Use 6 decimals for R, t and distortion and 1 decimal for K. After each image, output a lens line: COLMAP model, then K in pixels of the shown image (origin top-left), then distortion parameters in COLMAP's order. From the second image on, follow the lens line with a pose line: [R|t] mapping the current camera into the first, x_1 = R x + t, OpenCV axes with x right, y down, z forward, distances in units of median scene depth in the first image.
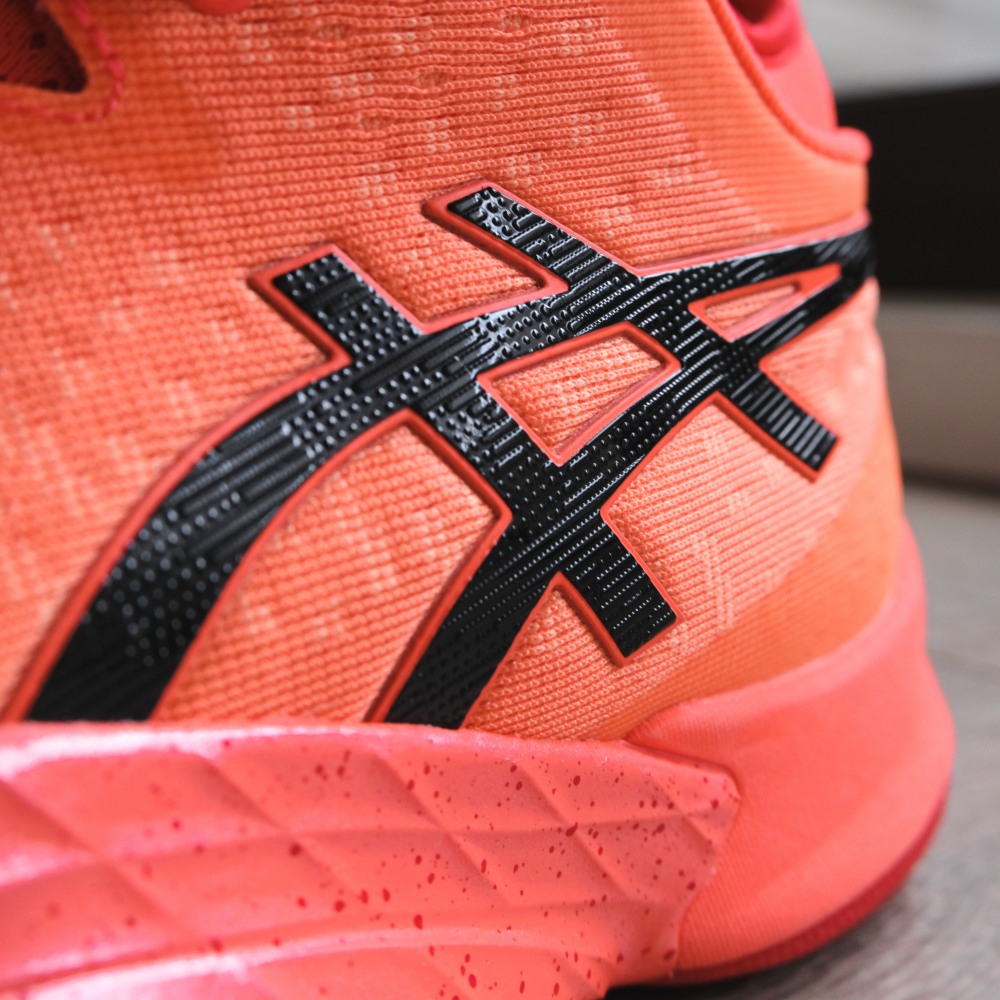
lens RADIAL K [[1270.0, 0, 501.1], [0, 1270.0, 501.3], [0, 0, 1]] dist [0.015038, 0.000000]
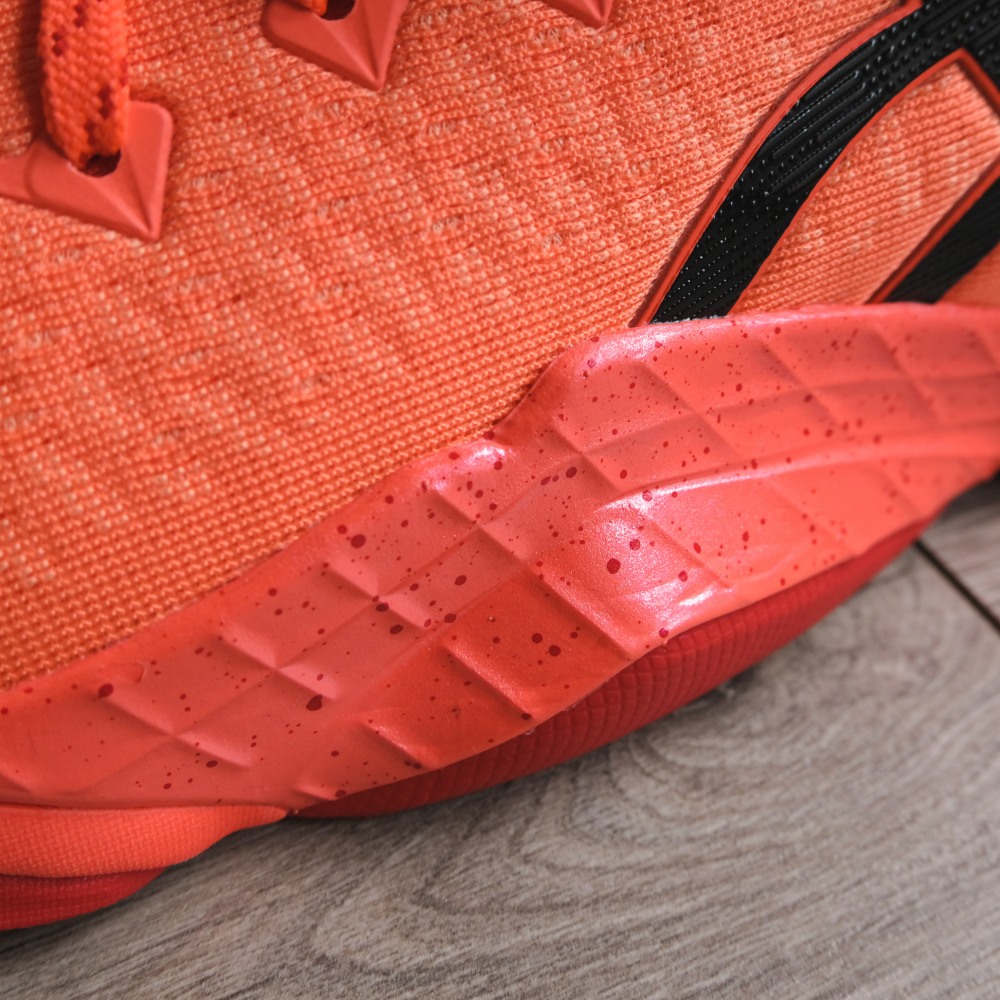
lens RADIAL K [[1270.0, 0, 500.5], [0, 1270.0, 498.9], [0, 0, 1]] dist [0.015038, 0.000000]
pose [[0.967260, 0.173818, -0.184919, -0.199427], [-0.046763, 0.838232, 0.543305, -0.348399], [0.249441, -0.516870, 0.818917, -0.254305]]
